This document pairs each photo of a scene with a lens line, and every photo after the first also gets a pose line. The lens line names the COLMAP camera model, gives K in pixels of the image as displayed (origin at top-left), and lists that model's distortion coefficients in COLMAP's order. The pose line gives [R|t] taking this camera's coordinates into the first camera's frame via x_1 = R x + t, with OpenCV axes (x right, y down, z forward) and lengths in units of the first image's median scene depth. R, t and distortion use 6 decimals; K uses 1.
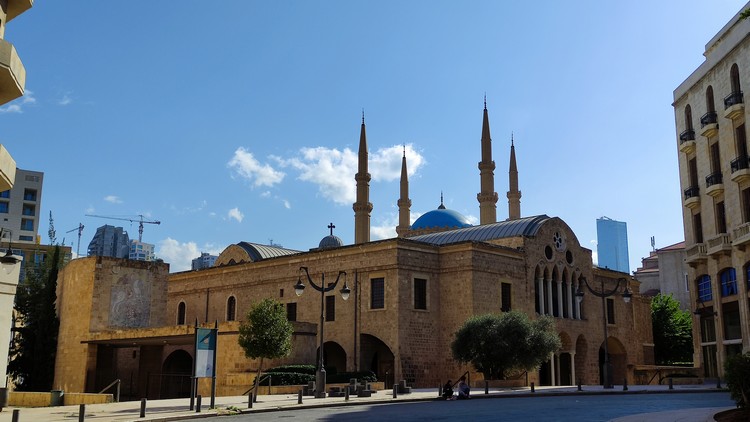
lens RADIAL K [[759.2, 0, 371.4], [0, 759.2, 216.5], [0, 0, 1]] dist [0.002441, 0.000000]
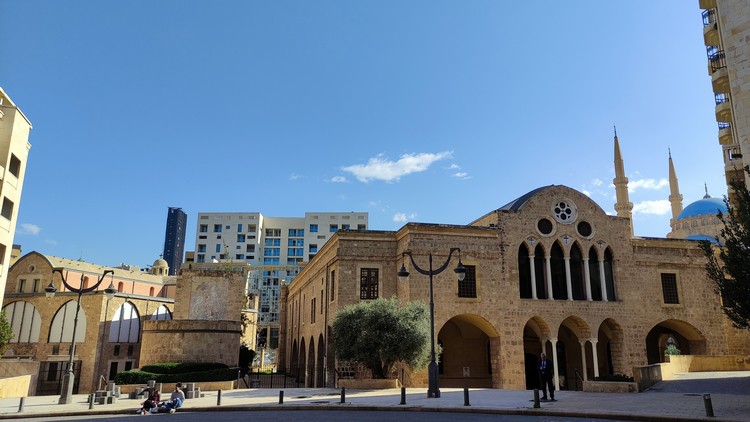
lens RADIAL K [[538.5, 0, 376.3], [0, 538.5, 210.8], [0, 0, 1]] dist [0.024501, -0.002851]
pose [[0.851294, -0.130925, -0.508092, 0.403251], [0.110126, 0.991382, -0.070947, 0.054462], [0.513002, 0.004442, 0.858376, 0.374541]]
